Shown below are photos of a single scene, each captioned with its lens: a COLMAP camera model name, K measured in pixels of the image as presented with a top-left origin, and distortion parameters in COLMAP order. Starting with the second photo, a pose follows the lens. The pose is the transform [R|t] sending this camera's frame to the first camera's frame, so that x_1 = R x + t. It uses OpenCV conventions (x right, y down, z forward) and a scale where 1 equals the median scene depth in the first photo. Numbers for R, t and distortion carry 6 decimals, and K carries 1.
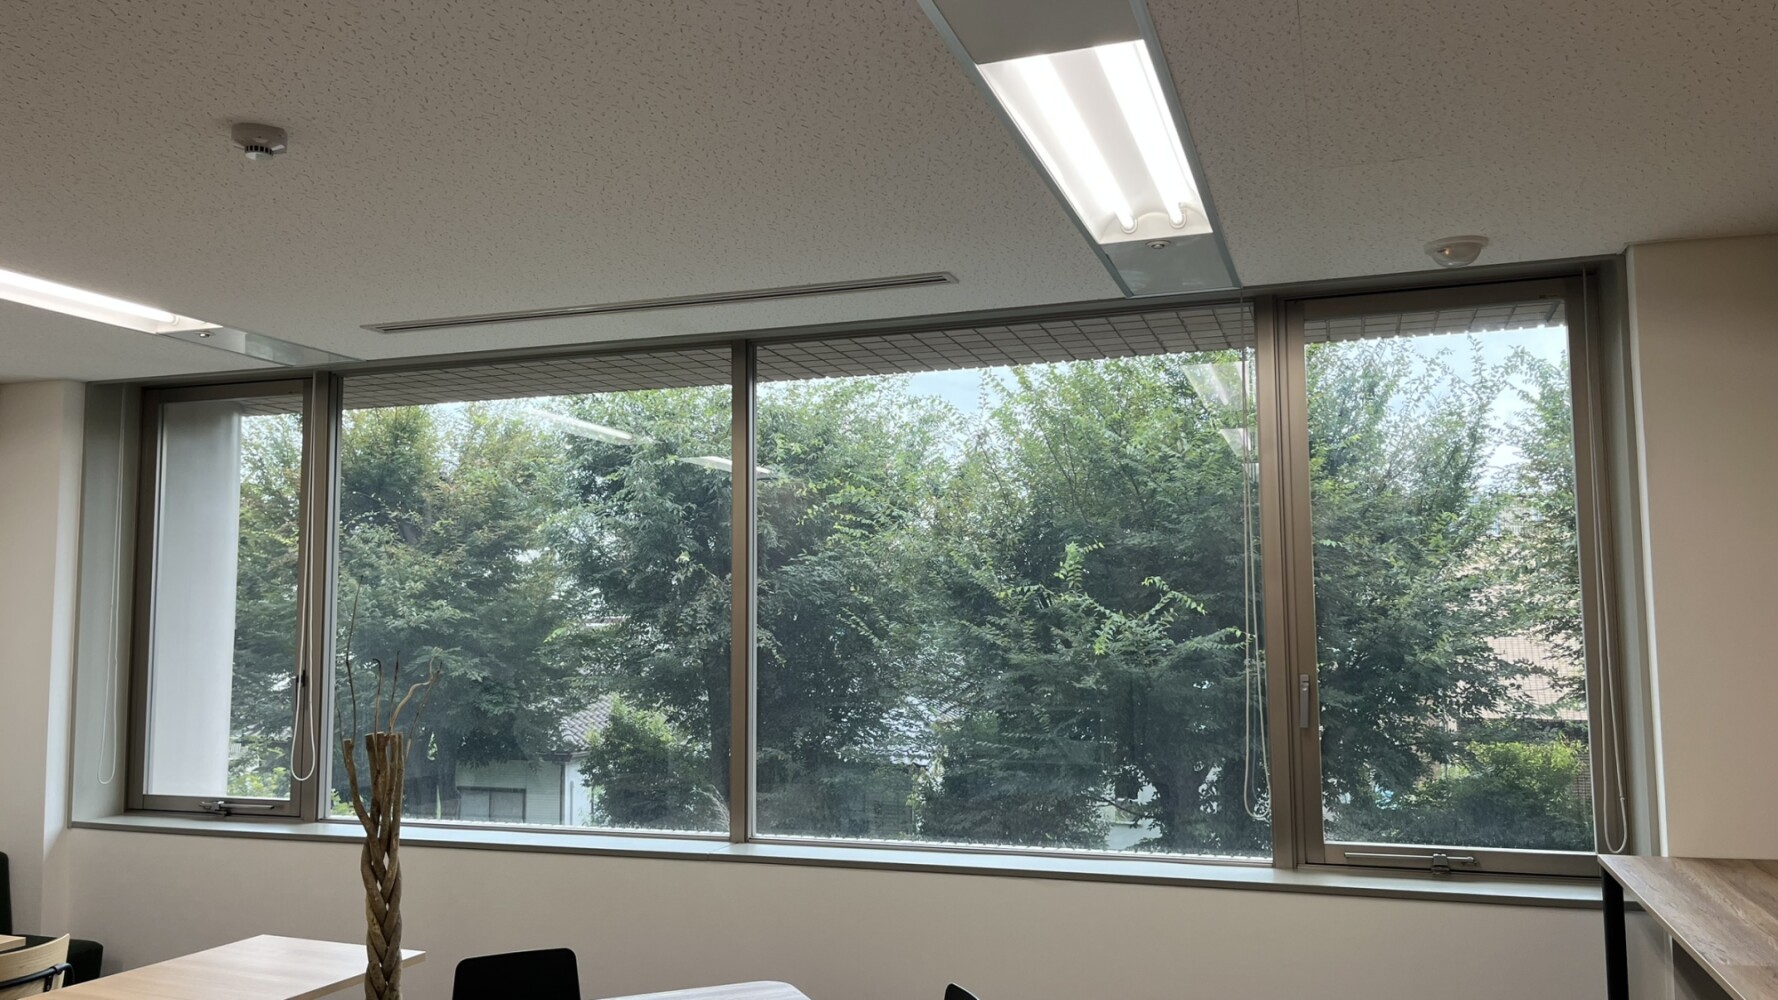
lens RADIAL K [[1323.3, 0, 889.0], [0, 1323.3, 500.0], [0, 0, 1]] dist [0.073442, 0.000379]
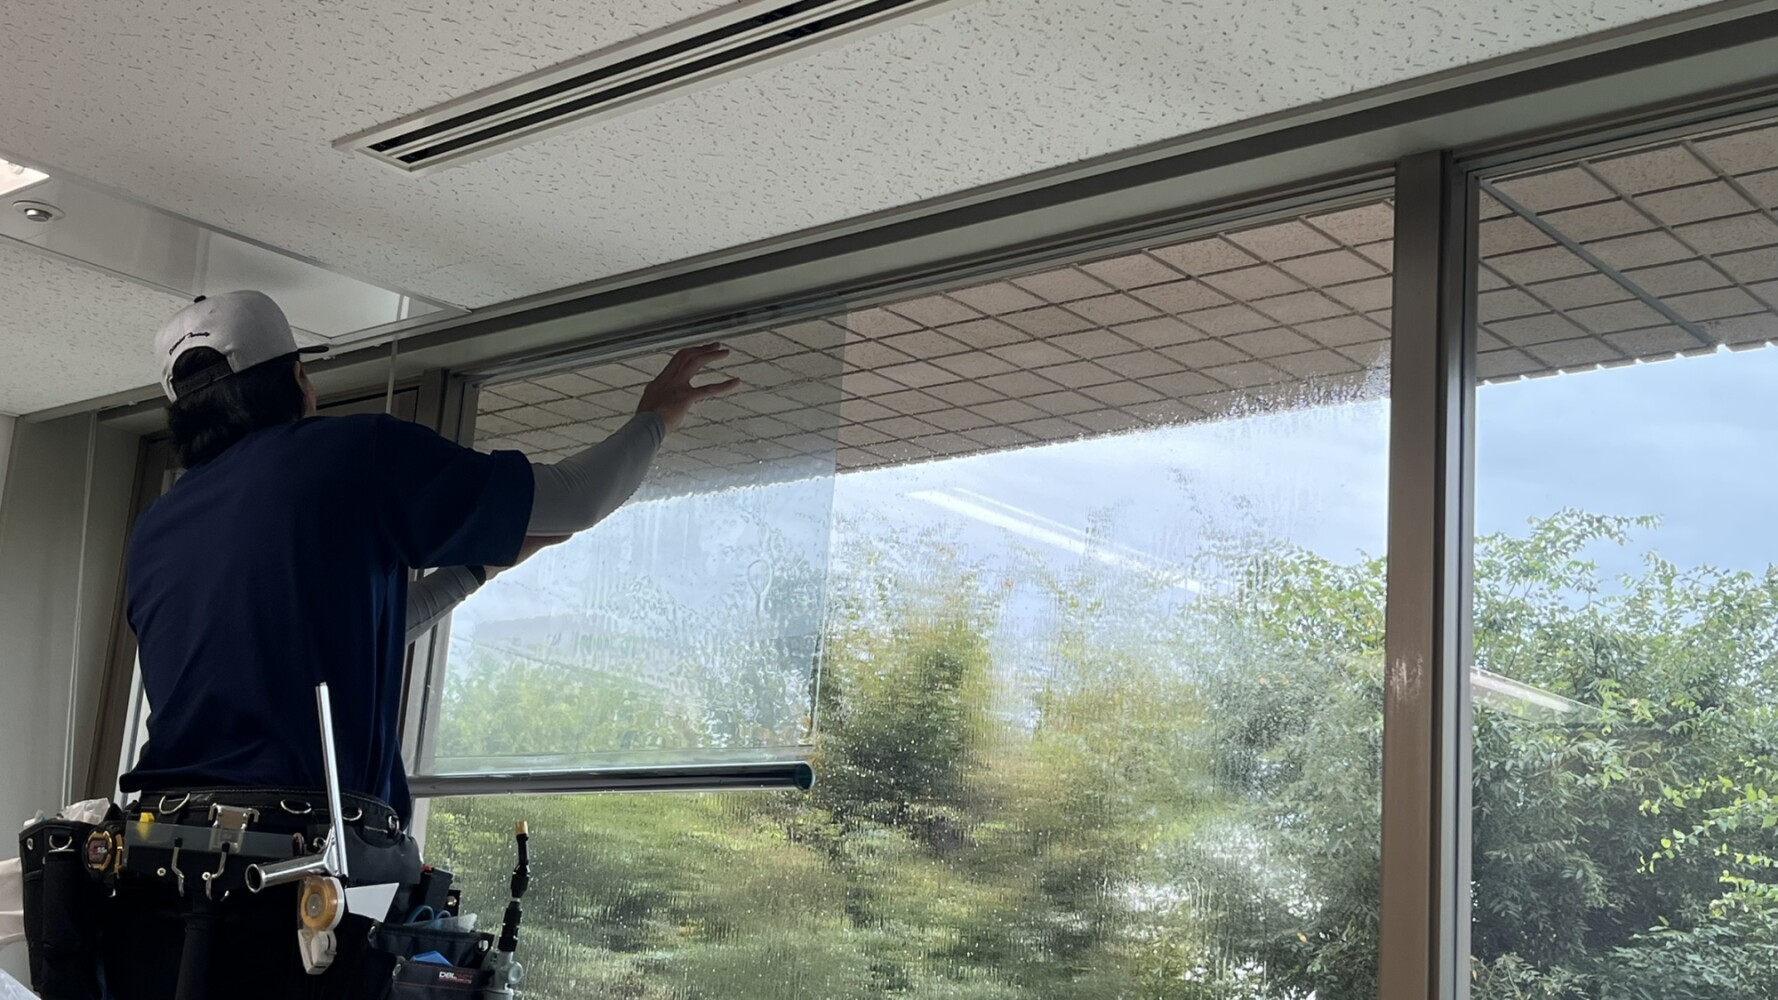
lens RADIAL K [[2183.1, 0, 889.0], [0, 2183.1, 500.0], [0, 0, 1]] dist [0.146444, -0.574625]
pose [[0.920460, -0.011660, -0.390663, -0.007456], [-0.043589, 0.990256, -0.132259, 0.005075], [0.388399, 0.138768, 0.910983, 0.126257]]
